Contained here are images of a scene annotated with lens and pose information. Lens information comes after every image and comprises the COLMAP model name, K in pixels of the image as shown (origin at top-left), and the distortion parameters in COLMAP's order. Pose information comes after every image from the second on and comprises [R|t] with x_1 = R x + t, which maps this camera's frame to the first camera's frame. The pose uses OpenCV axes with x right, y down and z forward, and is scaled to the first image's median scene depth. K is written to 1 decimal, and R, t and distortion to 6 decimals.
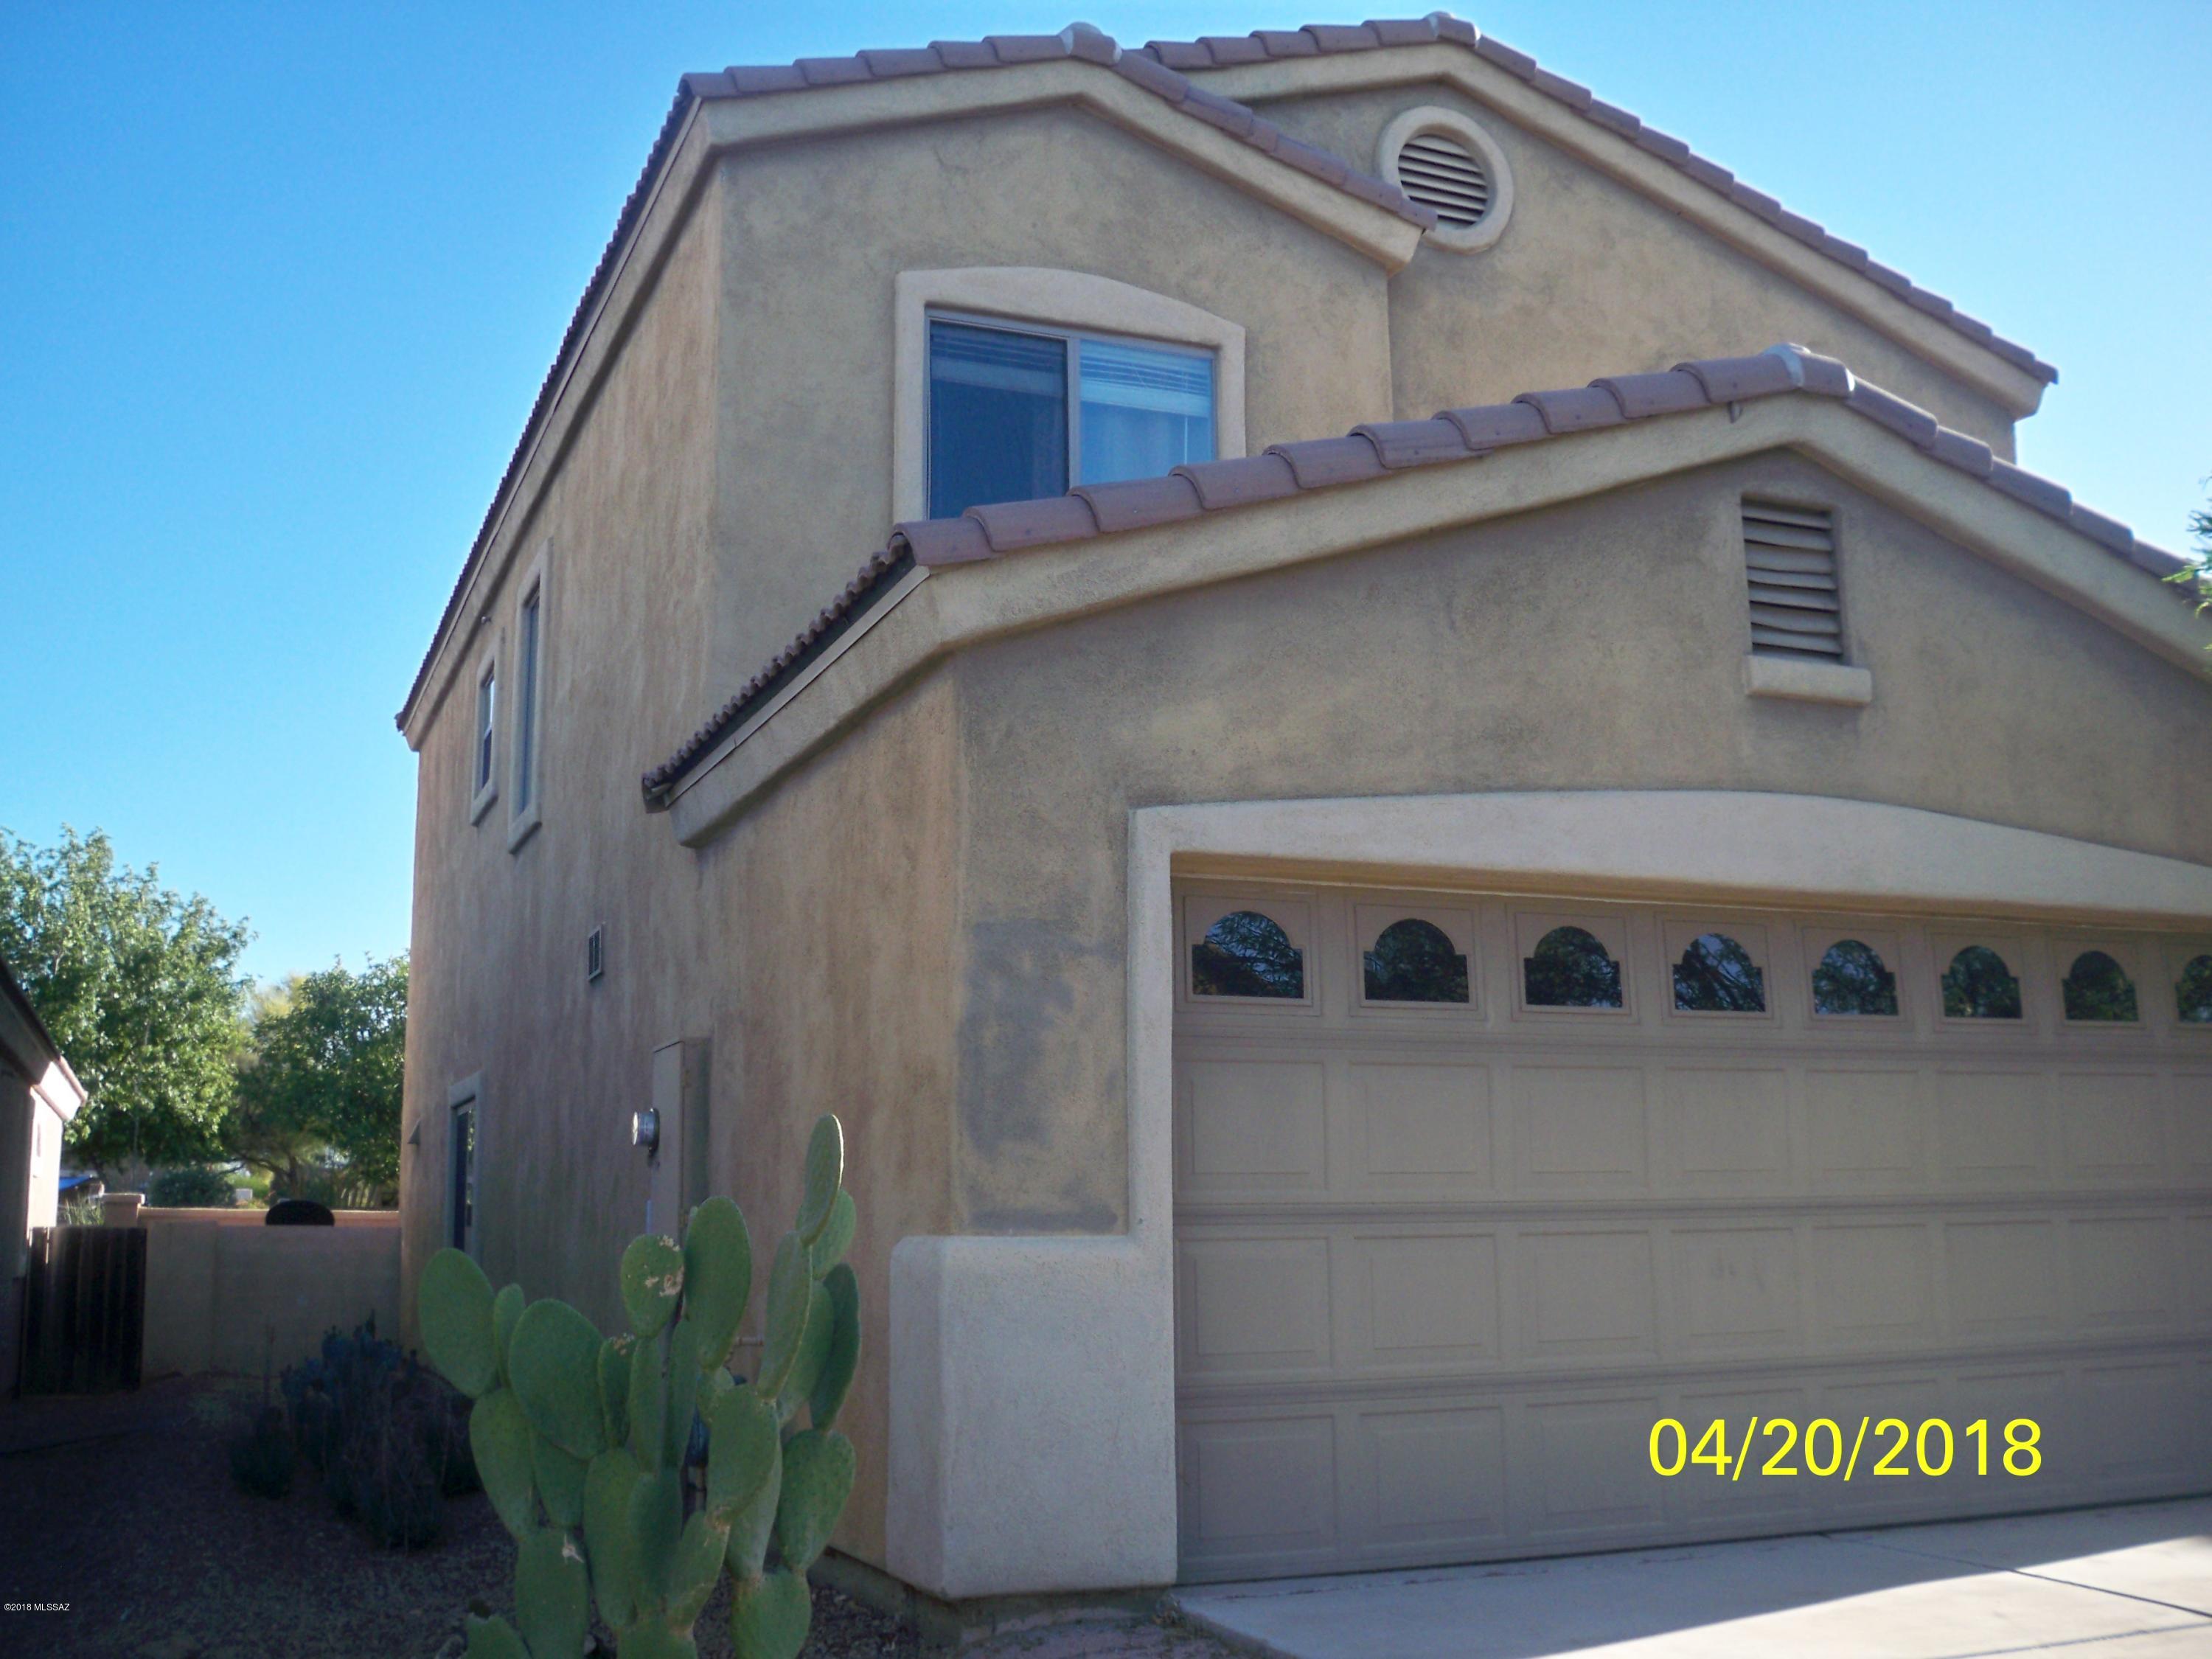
lens RADIAL K [[2263.8, 0, 1106.0], [0, 2263.8, 829.5], [0, 0, 1]] dist [-0.117322, 0.021166]
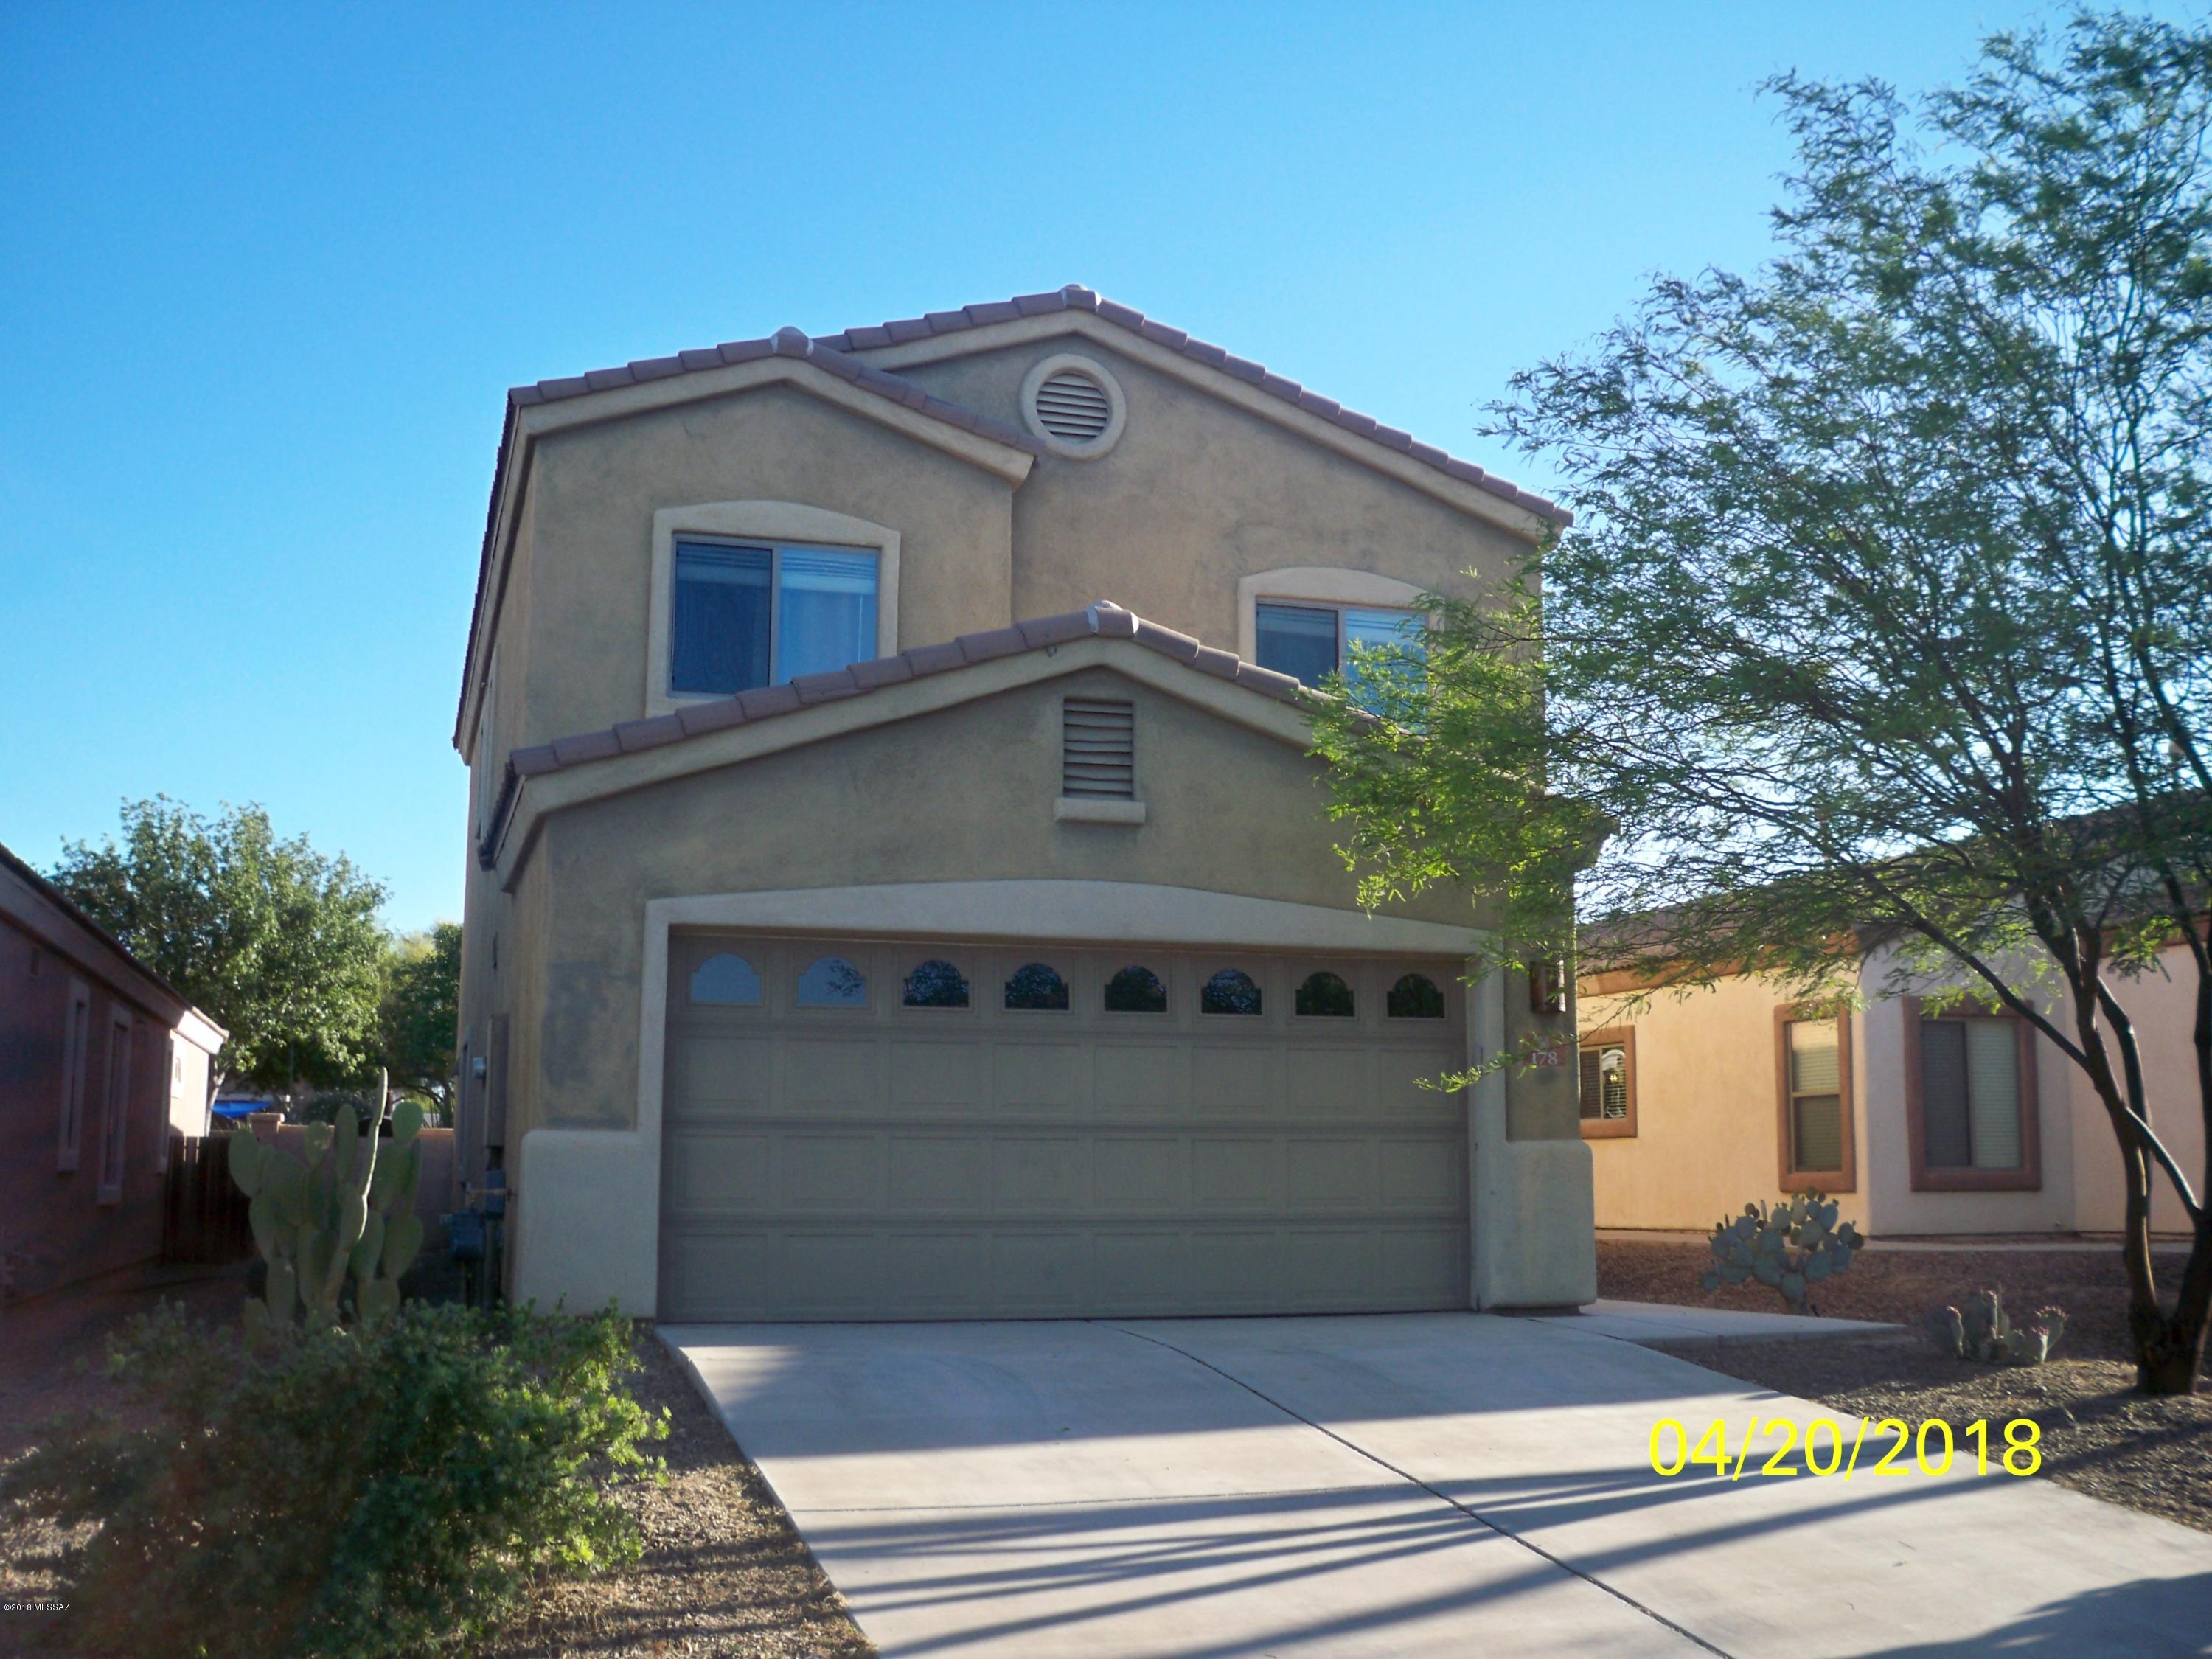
lens RADIAL K [[2263.8, 0, 1106.0], [0, 2263.8, 829.5], [0, 0, 1]] dist [-0.117322, 0.021166]
pose [[0.996184, 0.000415, -0.087274, 0.348693], [0.002234, 0.999540, 0.030257, -0.077806], [0.087246, -0.030336, 0.995725, -0.503362]]
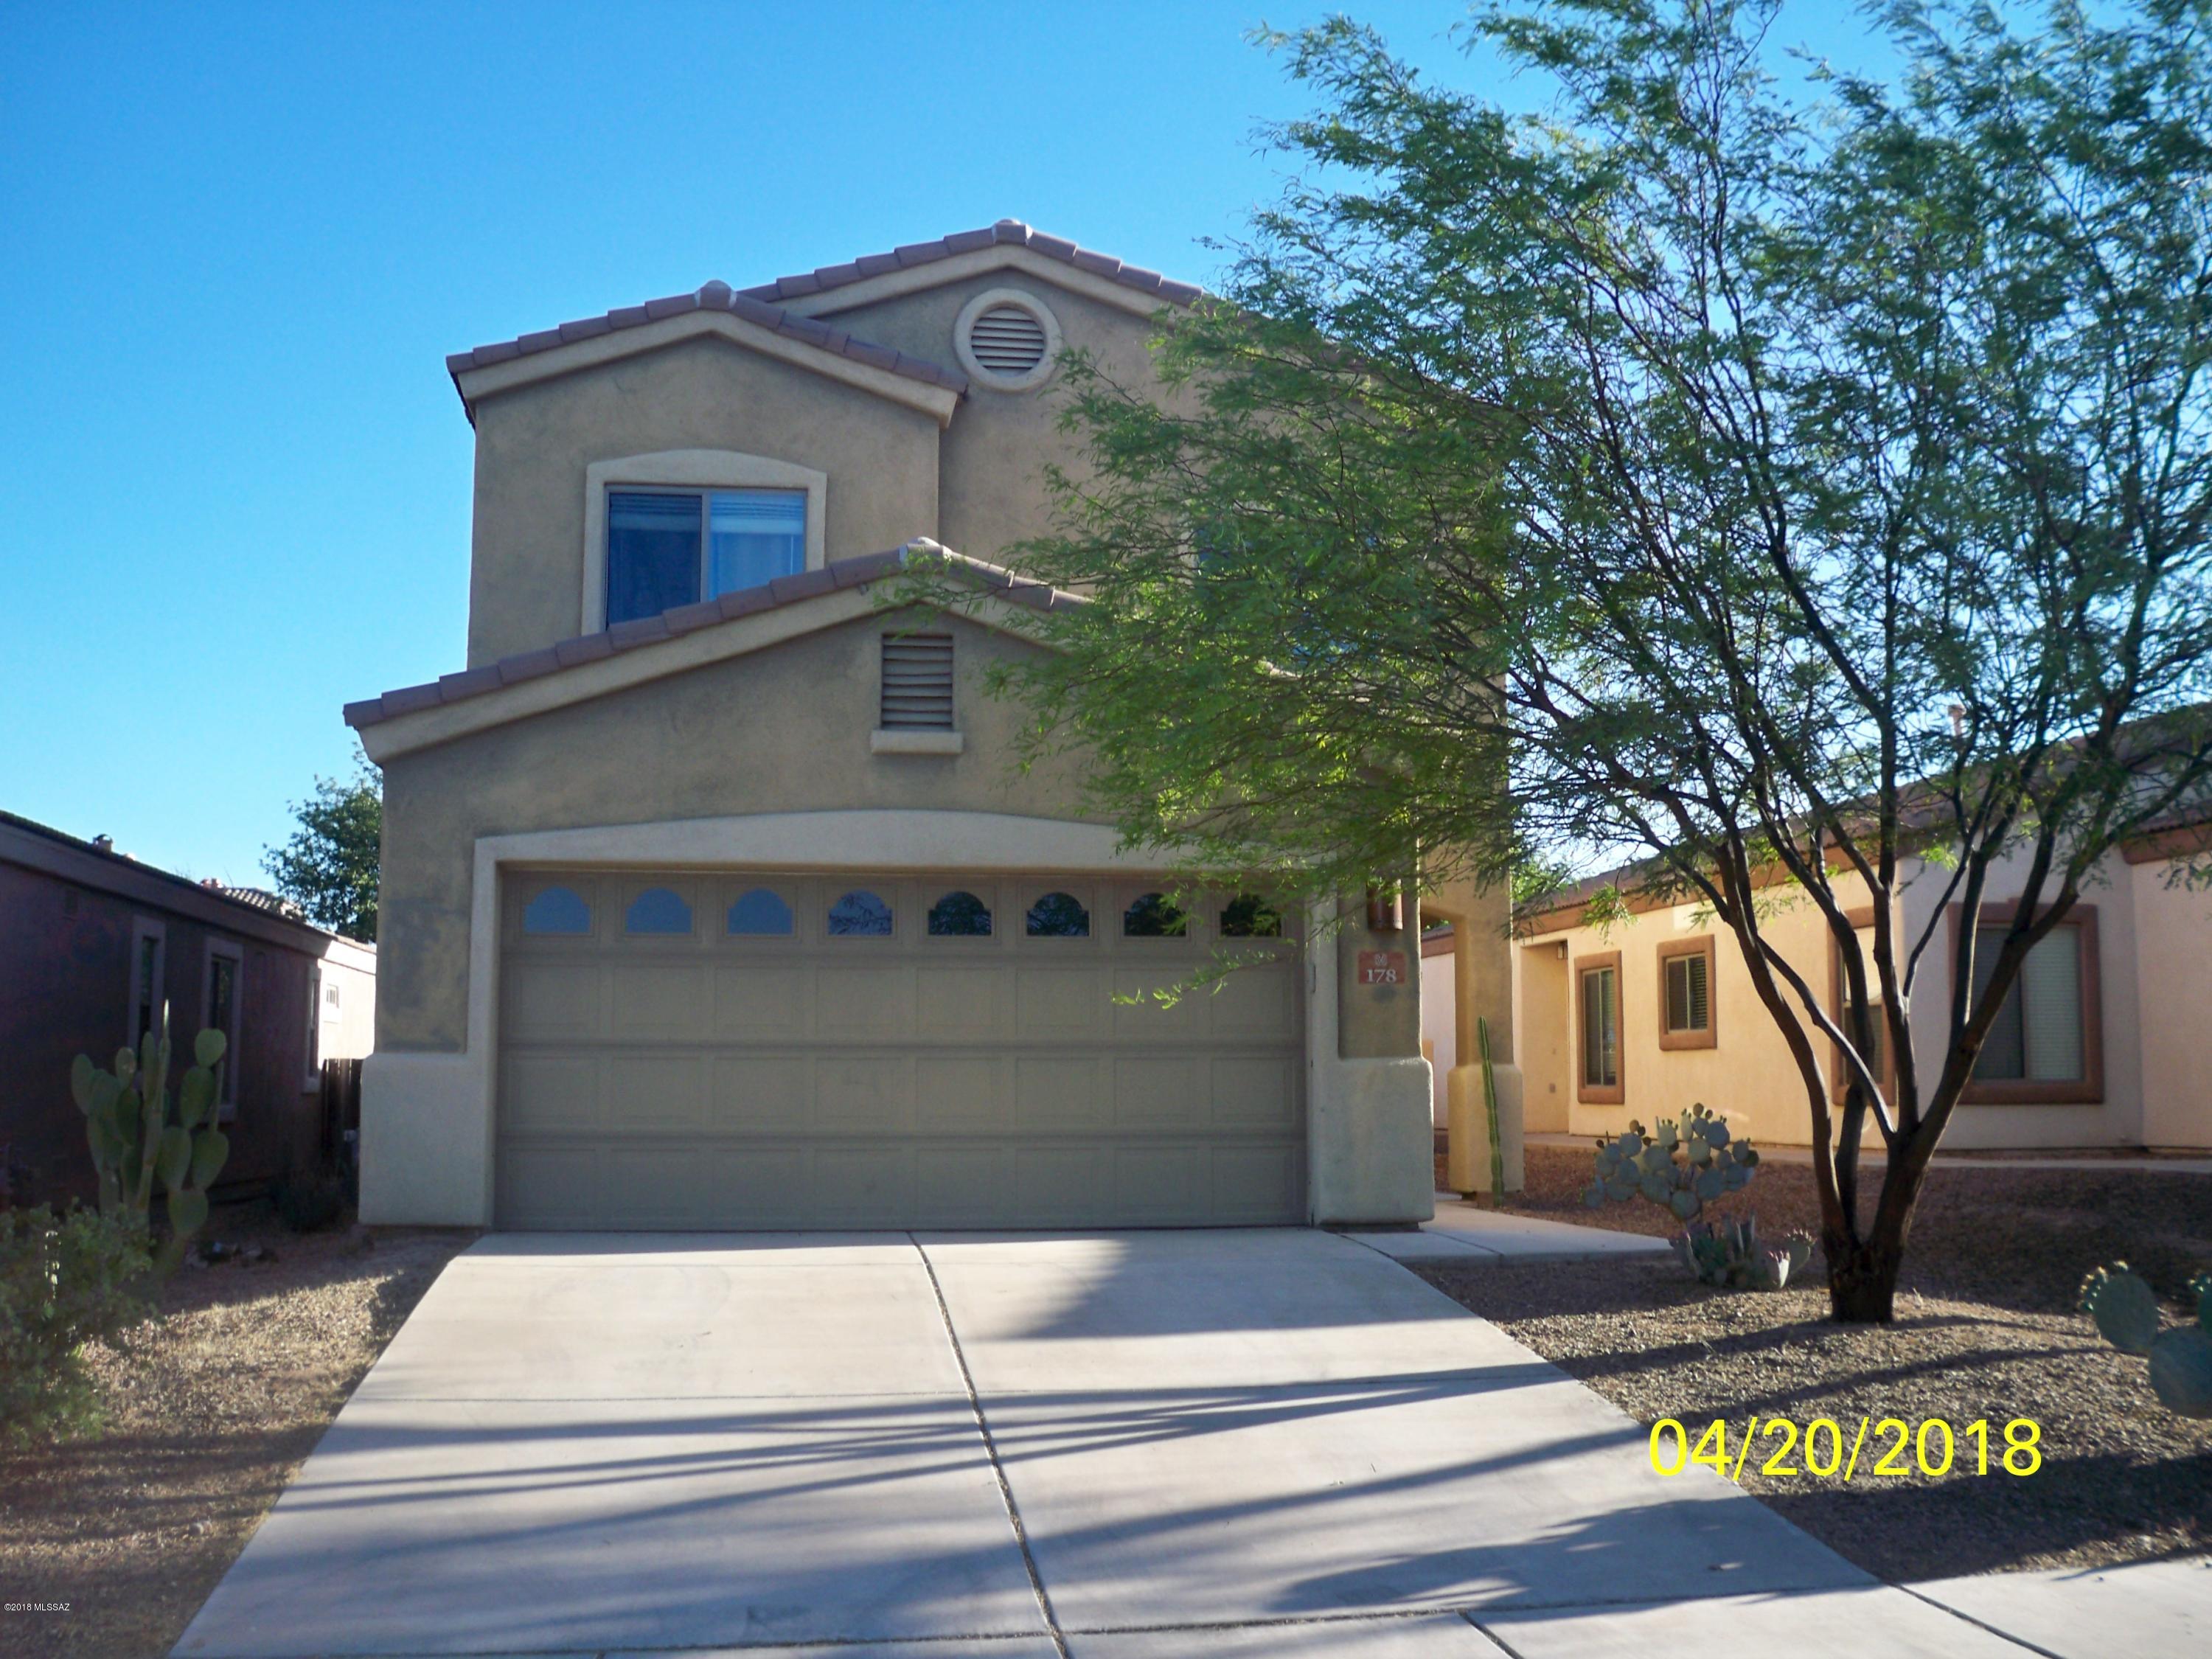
lens RADIAL K [[2263.8, 0, 1106.0], [0, 2263.8, 829.5], [0, 0, 1]] dist [-0.117322, 0.021166]
pose [[0.970874, -0.016908, -0.238993, 0.651572], [0.033936, 0.997155, 0.067313, -0.083894], [0.237175, -0.073463, 0.968685, -0.488620]]
